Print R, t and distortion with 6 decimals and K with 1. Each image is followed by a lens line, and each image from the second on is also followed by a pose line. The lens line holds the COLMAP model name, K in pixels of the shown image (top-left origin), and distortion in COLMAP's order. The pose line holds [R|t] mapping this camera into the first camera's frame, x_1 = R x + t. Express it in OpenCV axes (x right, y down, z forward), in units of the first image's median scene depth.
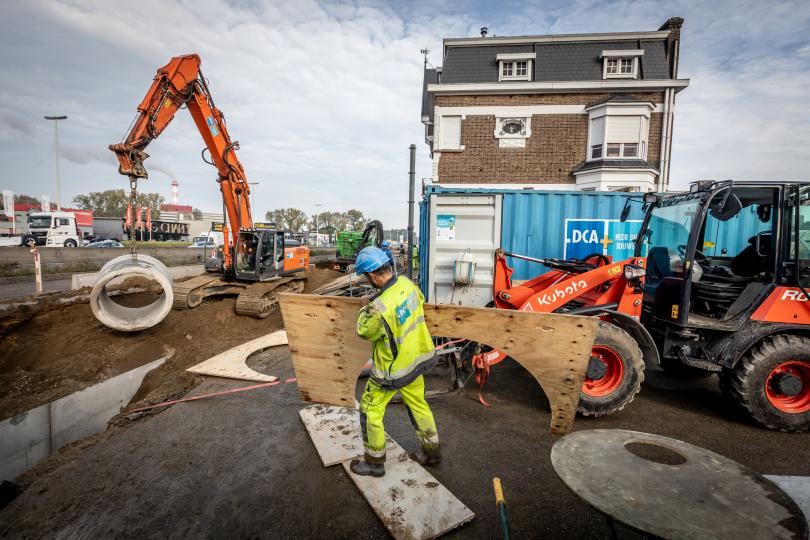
lens RADIAL K [[367.3, 0, 402.6], [0, 367.3, 266.6], [0, 0, 1]] dist [0.002276, -0.001706]
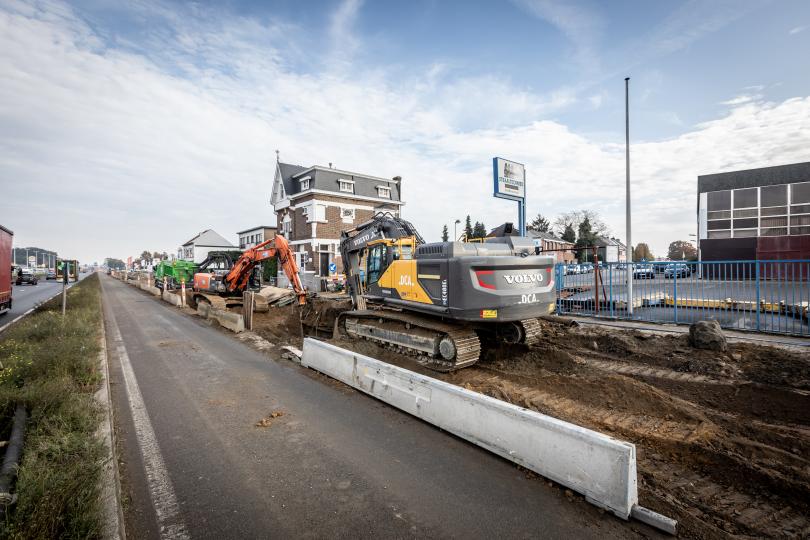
lens RADIAL K [[367.3, 0, 404.5], [0, 367.3, 274.8], [0, 0, 1]] dist [0.002276, -0.001706]
pose [[0.678427, -0.050408, 0.732936, -1.065147], [0.069865, 0.997549, 0.003937, -0.010186], [-0.731338, 0.048536, 0.680286, -0.679800]]
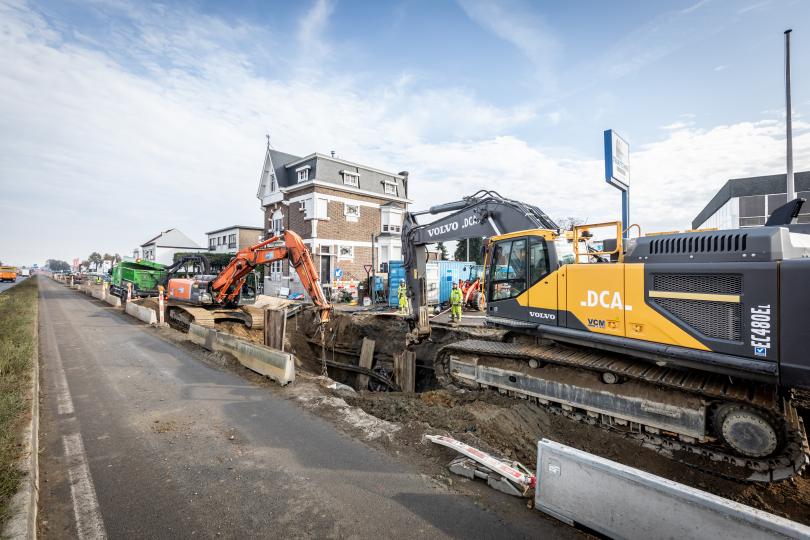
lens RADIAL K [[367.3, 0, 400.0], [0, 367.3, 268.4], [0, 0, 1]] dist [0.002276, -0.001706]
pose [[0.616537, -0.017142, 0.787139, -1.009106], [0.059704, 0.997902, -0.025032, -0.031077], [-0.785059, 0.062428, 0.616267, -0.303866]]
